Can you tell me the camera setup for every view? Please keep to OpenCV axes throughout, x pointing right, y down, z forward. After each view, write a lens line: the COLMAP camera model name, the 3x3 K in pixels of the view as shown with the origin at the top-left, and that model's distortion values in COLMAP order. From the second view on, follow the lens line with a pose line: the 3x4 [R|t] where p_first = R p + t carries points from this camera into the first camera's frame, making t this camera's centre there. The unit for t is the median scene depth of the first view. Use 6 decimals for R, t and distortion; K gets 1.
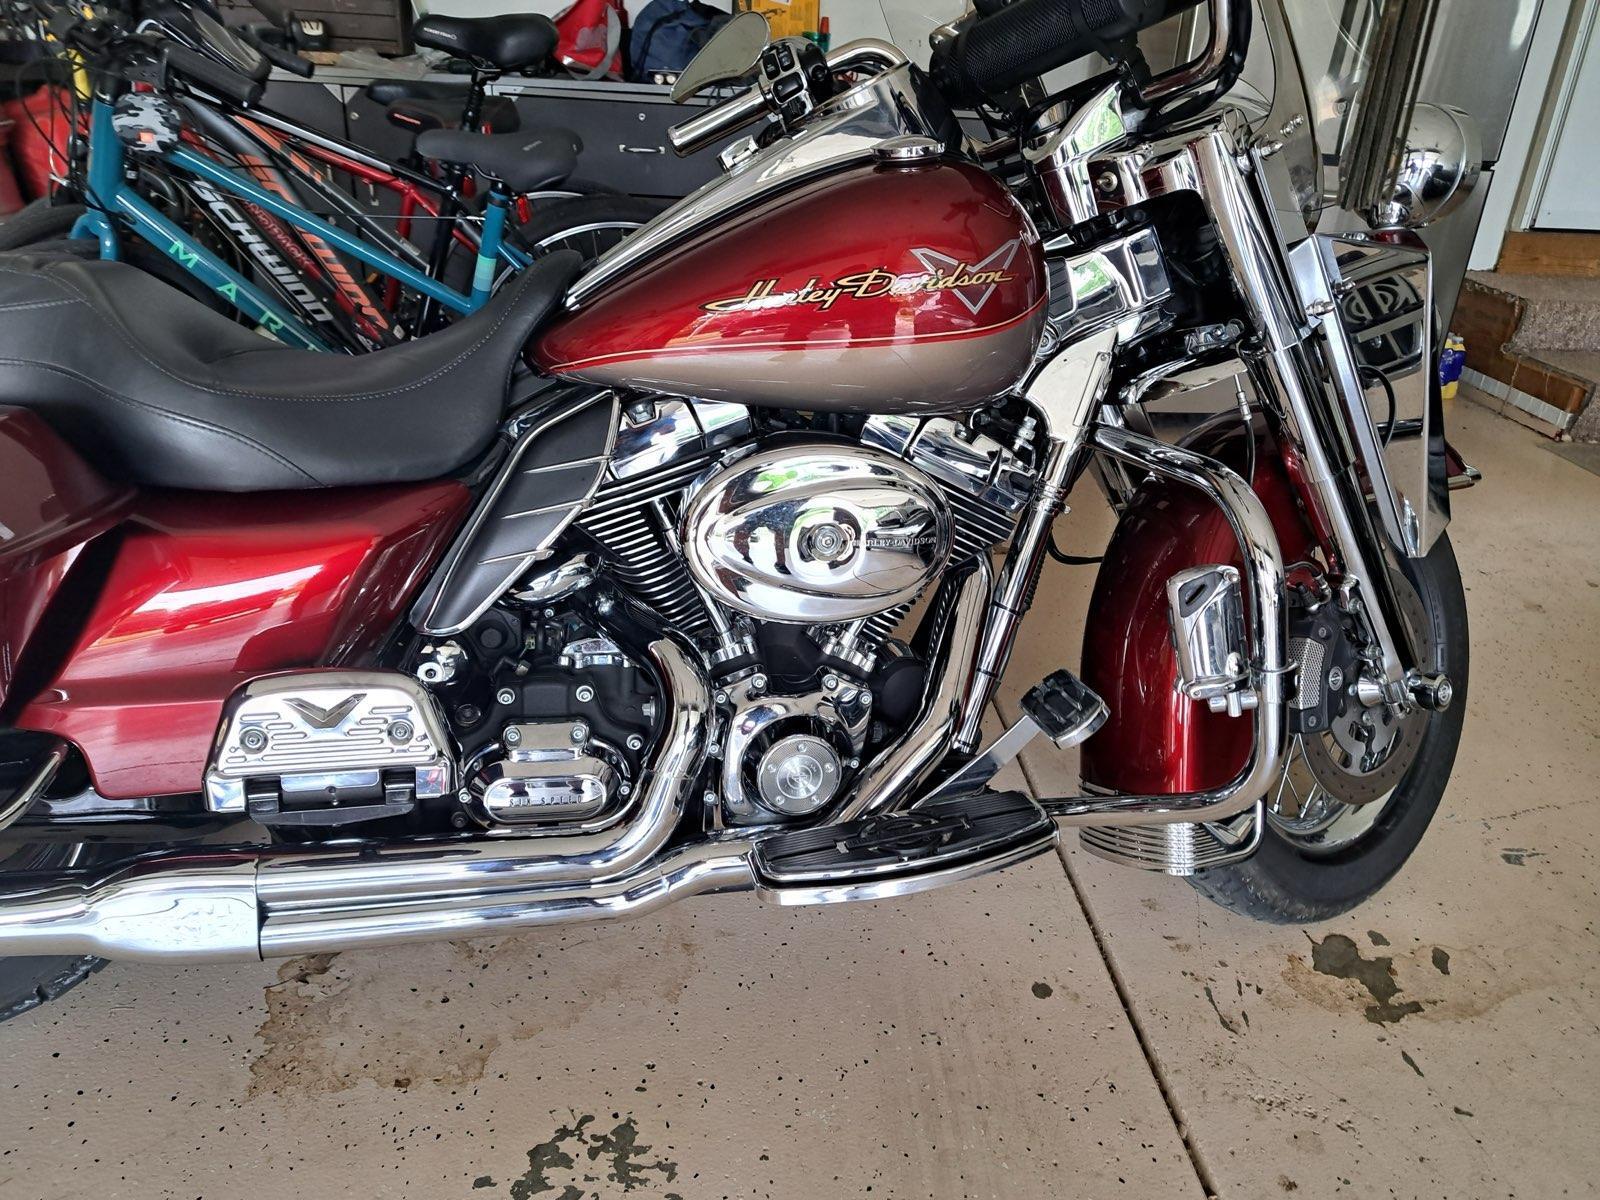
lens RADIAL K [[1216.1, 0, 800.0], [0, 1216.1, 600.0], [0, 0, 1]] dist [0.057114, -0.047321]
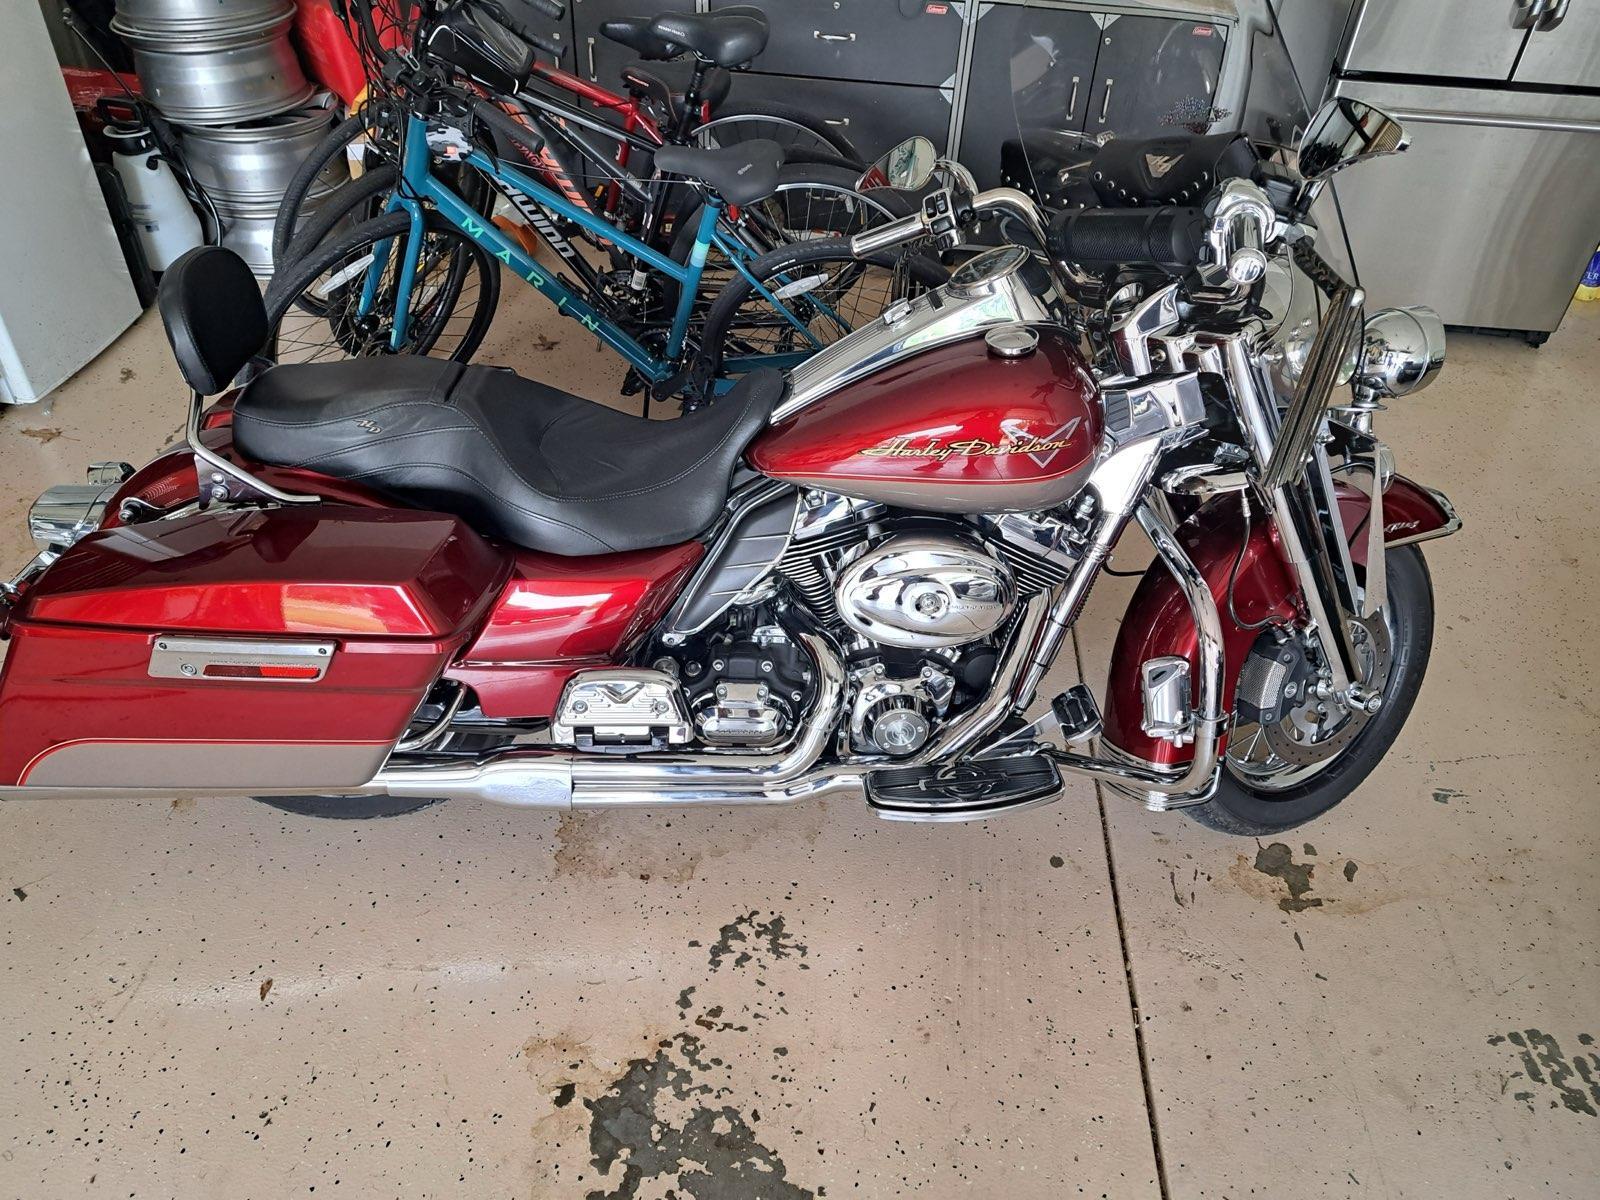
lens RADIAL K [[1314.6, 0, 800.0], [0, 1314.6, 600.0], [0, 0, 1]] dist [0.143831, -0.203551]
pose [[0.989205, 0.096158, -0.110575, 0.040421], [-0.063679, 0.961692, 0.266635, -0.442133], [0.131978, -0.256715, 0.957434, -0.562079]]
